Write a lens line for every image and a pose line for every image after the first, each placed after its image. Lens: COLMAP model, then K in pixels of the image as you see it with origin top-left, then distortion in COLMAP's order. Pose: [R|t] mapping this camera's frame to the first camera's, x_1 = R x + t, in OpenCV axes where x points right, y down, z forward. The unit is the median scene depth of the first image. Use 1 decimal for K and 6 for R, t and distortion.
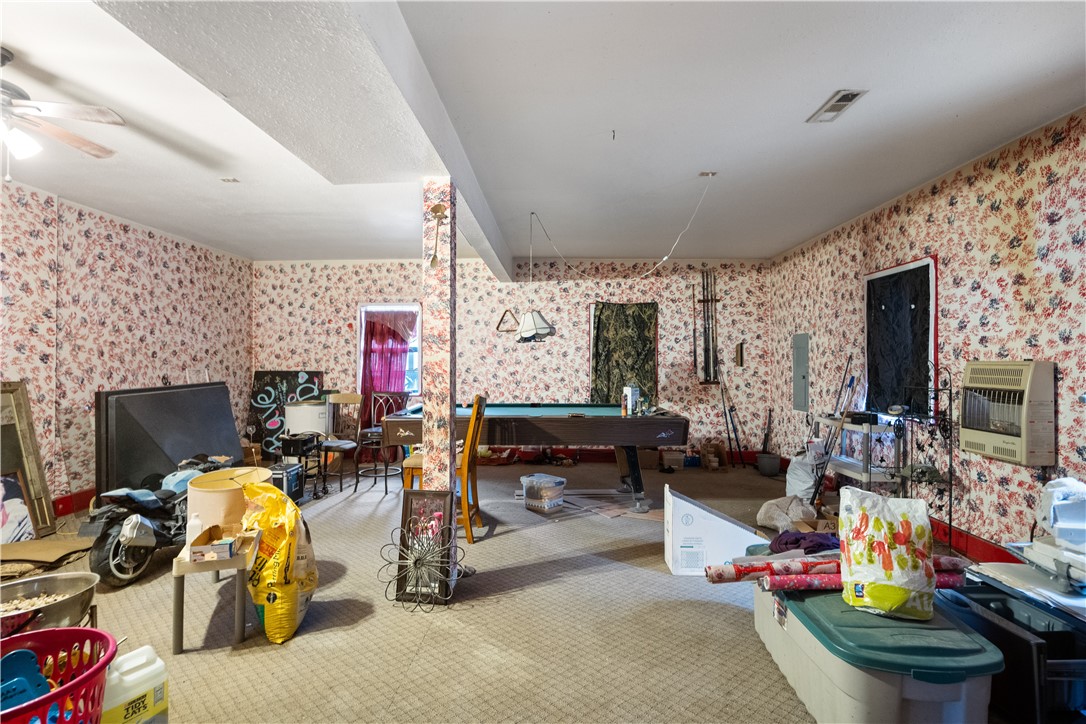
lens RADIAL K [[522.8, 0, 545.5], [0, 522.8, 357.2], [0, 0, 1]] dist [-0.019865, 0.004861]
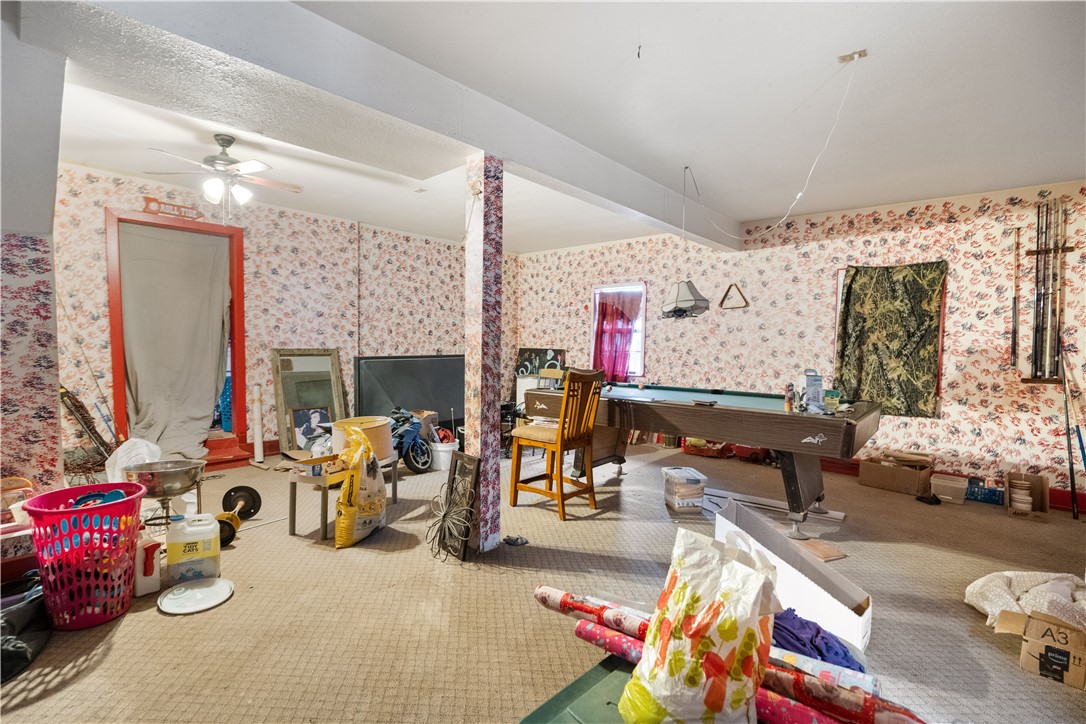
lens RADIAL K [[522.8, 0, 544.0], [0, 522.8, 370.3], [0, 0, 1]] dist [-0.019865, 0.004861]
pose [[0.763815, 0.046349, -0.643768, 0.254049], [-0.012877, 0.998314, 0.056598, 0.008586], [0.645306, -0.034941, 0.763124, 0.125629]]
